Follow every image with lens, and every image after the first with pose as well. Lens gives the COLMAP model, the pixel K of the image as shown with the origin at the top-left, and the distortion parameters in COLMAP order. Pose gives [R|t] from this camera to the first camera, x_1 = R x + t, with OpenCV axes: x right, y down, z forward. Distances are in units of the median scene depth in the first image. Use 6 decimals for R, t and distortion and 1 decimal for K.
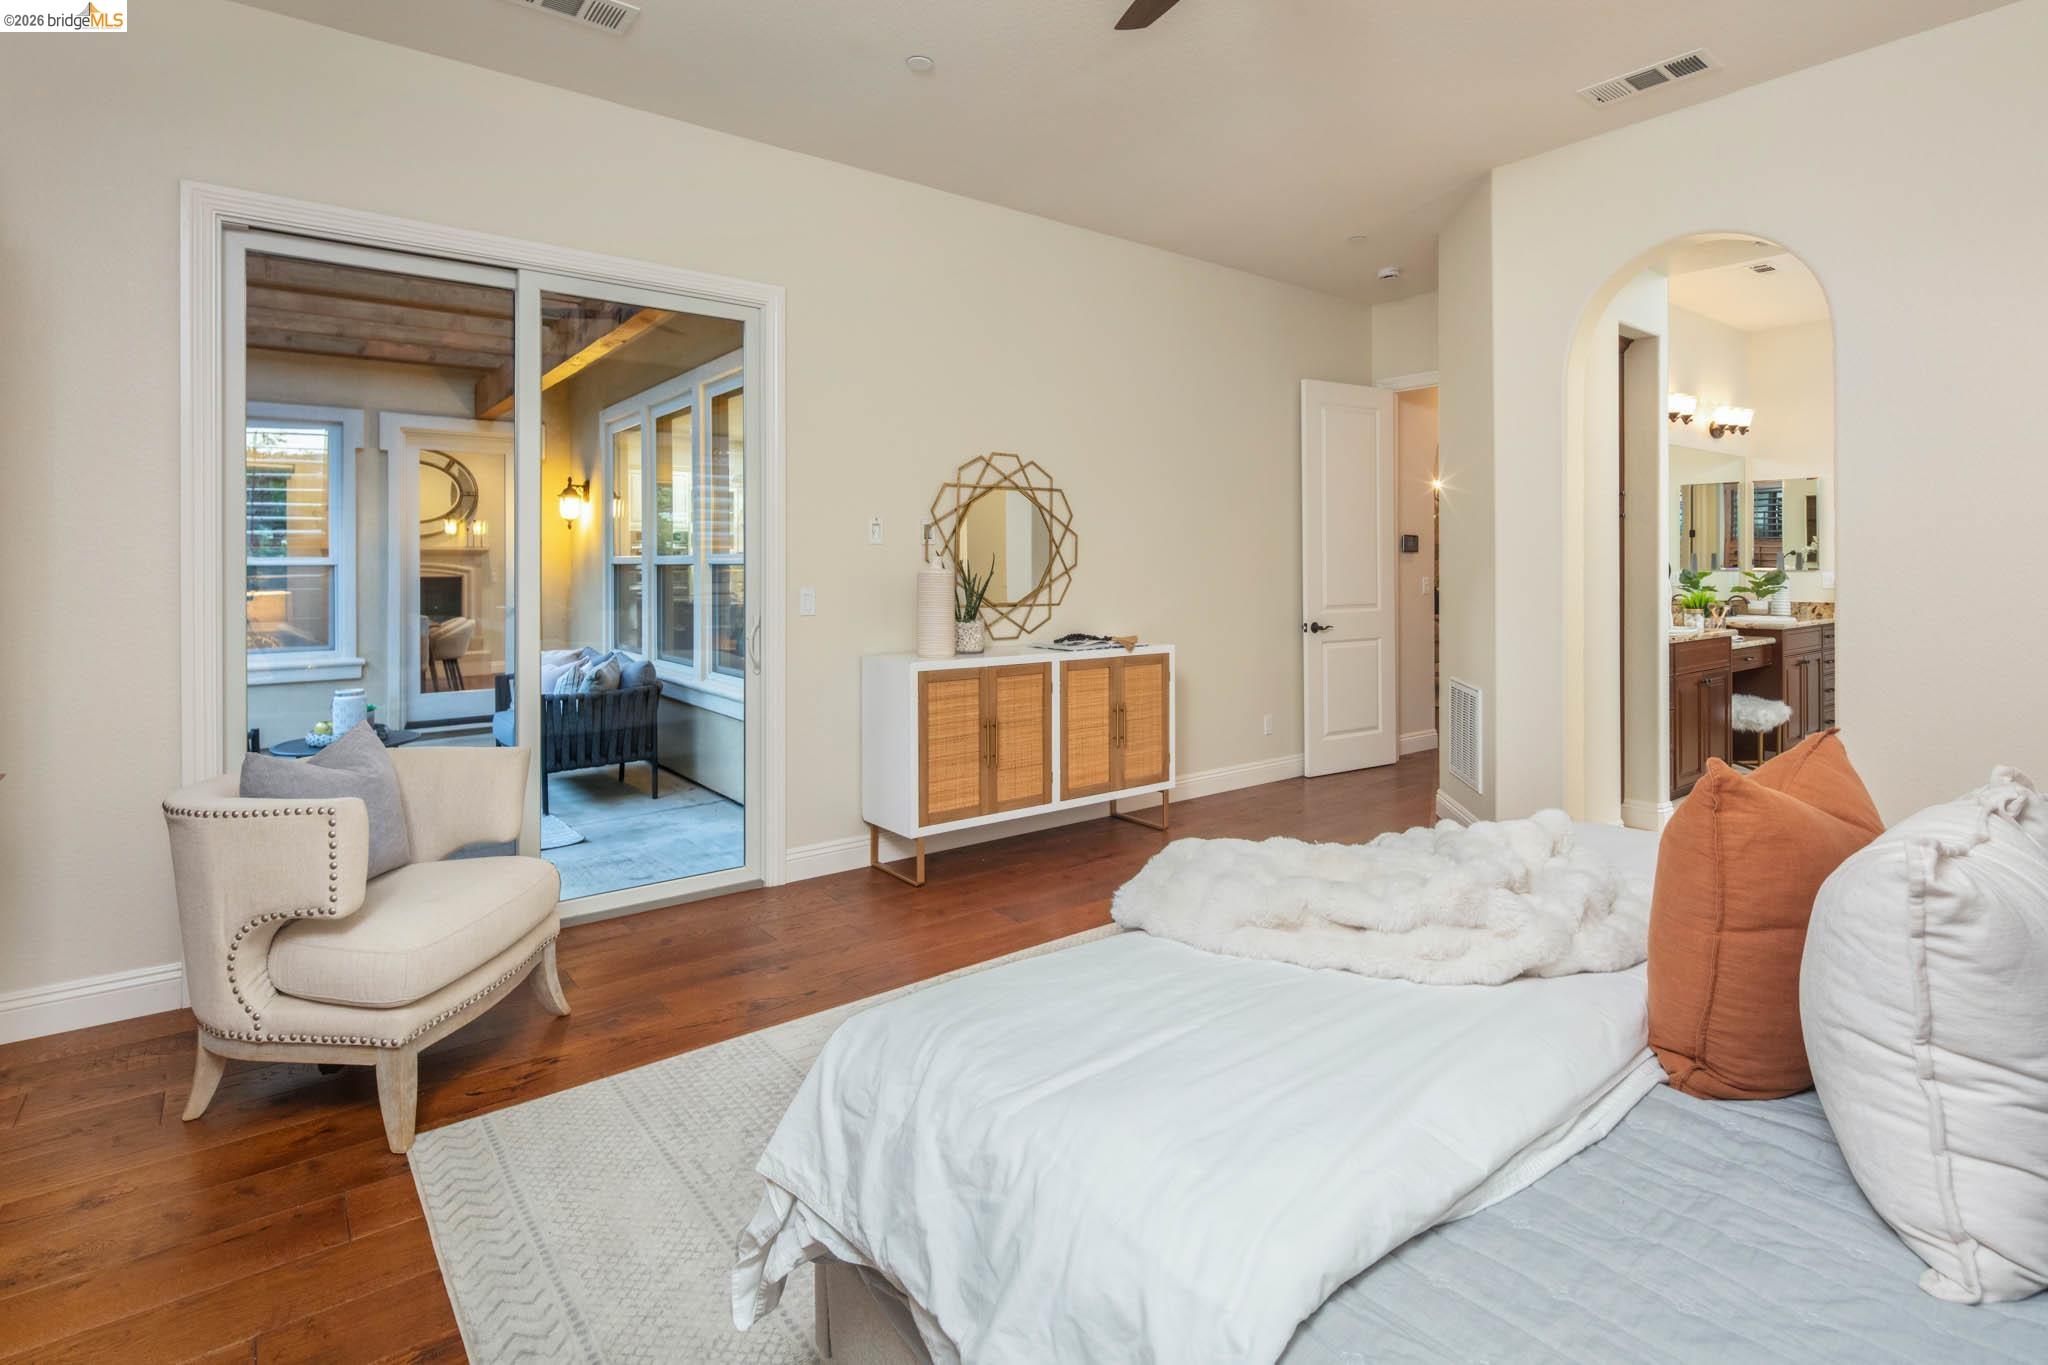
lens RADIAL K [[1022.4, 0, 1025.6], [0, 1022.4, 579.8], [0, 0, 1]] dist [-0.000806, -0.000116]
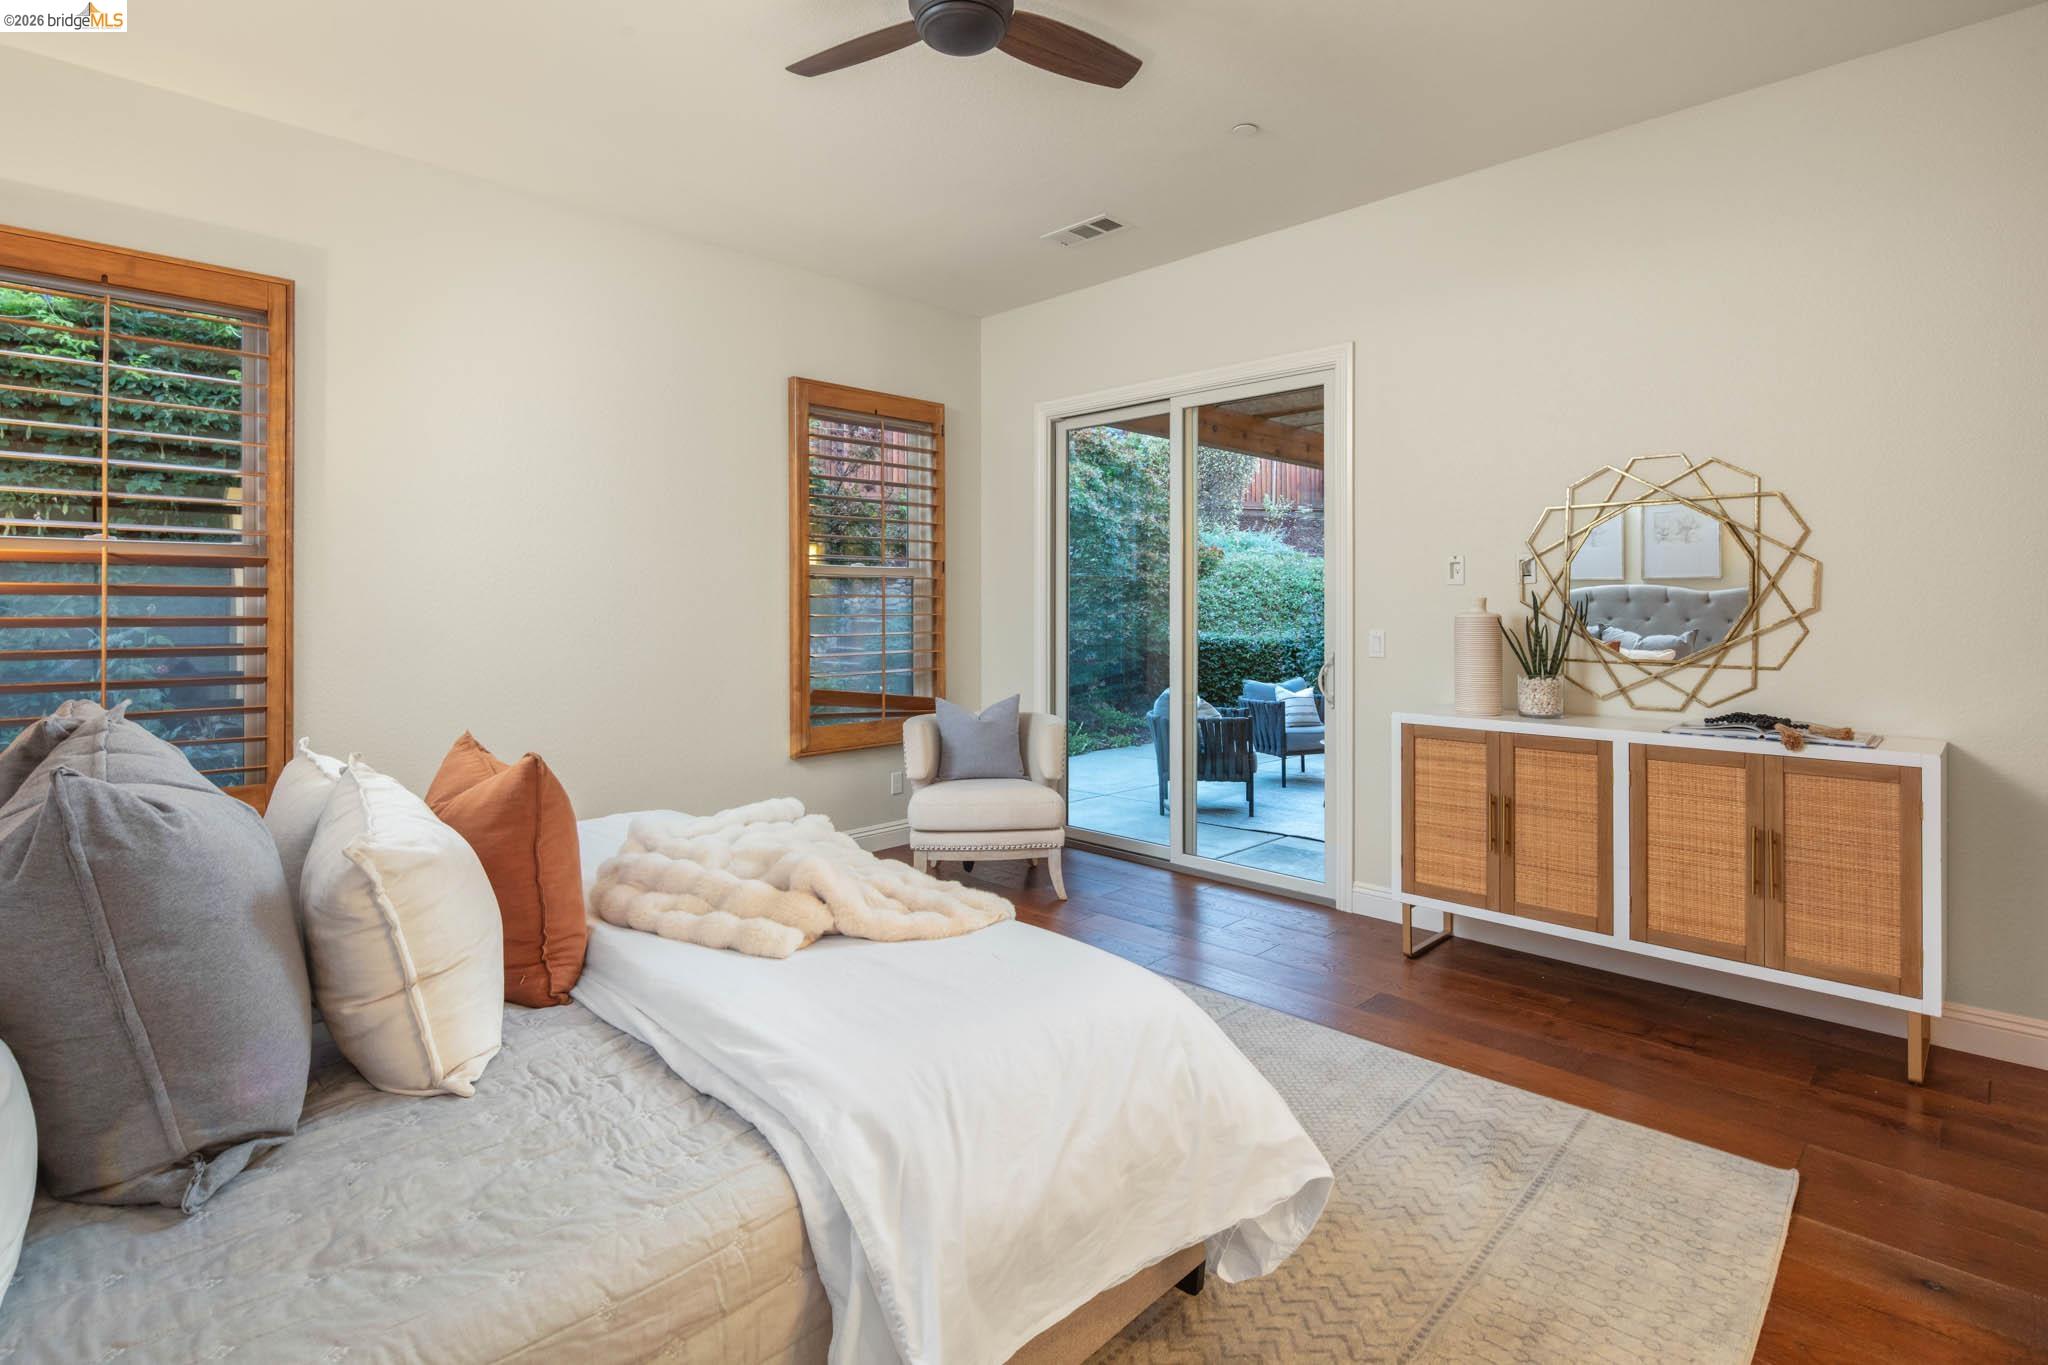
lens RADIAL K [[1002.7, 0, 1022.3], [0, 1002.7, 614.9], [0, 0, 1]] dist [0.001056, -0.000306]
pose [[0.129343, 0.013397, -0.991509, 0.647250], [-0.009767, 0.999877, 0.012236, -0.014089], [0.991552, 0.008102, 0.129458, 0.466548]]
